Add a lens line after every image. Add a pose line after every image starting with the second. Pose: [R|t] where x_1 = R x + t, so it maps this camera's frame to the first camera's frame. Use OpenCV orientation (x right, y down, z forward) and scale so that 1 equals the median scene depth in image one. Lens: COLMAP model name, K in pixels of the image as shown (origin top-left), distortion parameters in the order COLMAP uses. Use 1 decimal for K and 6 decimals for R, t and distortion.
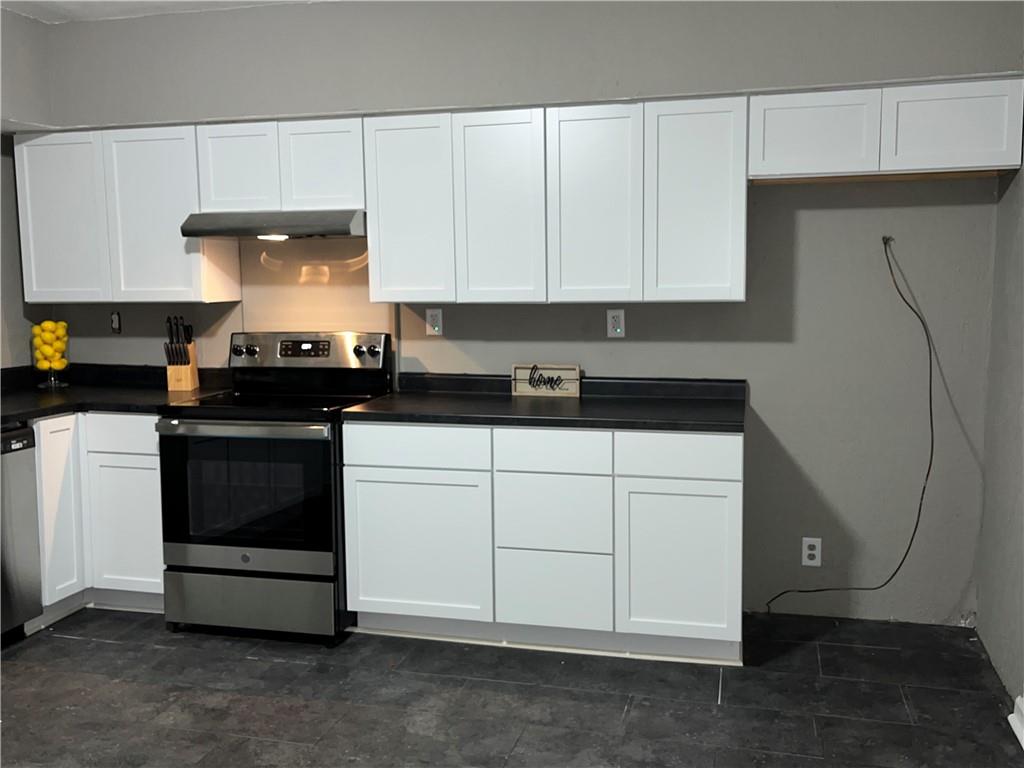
lens RADIAL K [[958.1, 0, 516.0], [0, 958.1, 382.9], [0, 0, 1]] dist [0.036478, 0.000000]
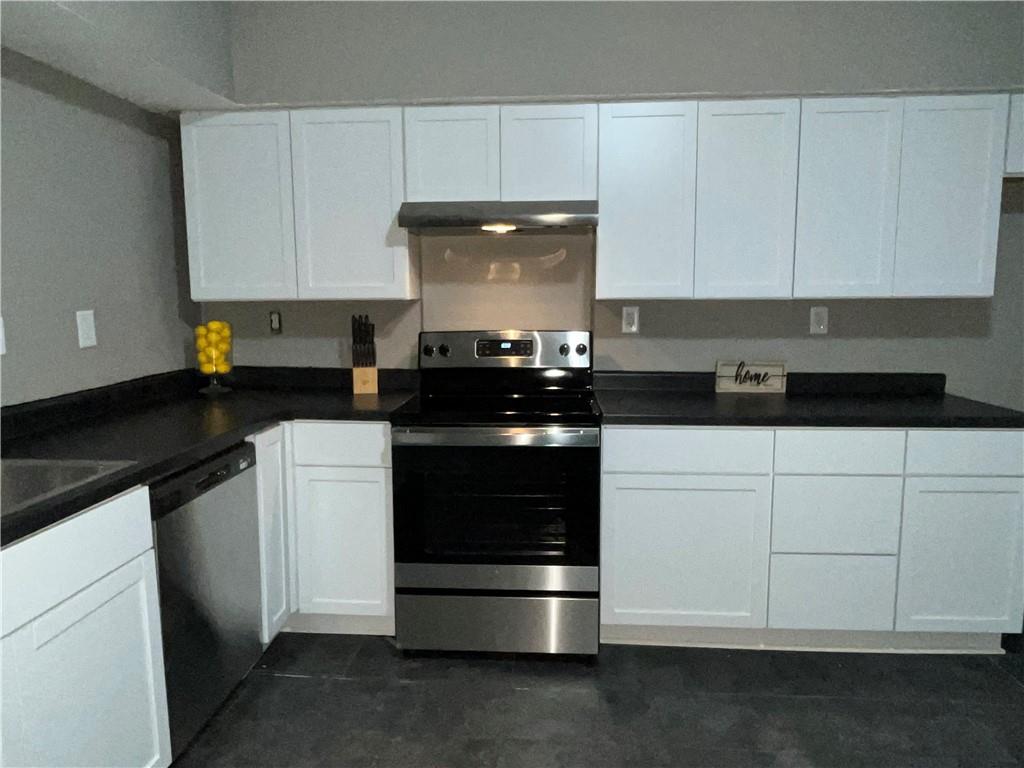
lens RADIAL K [[697.6, 0, 509.1], [0, 697.6, 381.4], [0, 0, 1]] dist [0.004571, -0.012419]
pose [[0.983045, -0.018067, 0.182470, -0.362462], [0.015449, 0.999757, 0.015757, -0.013581], [-0.182710, -0.012670, 0.983085, 0.324596]]
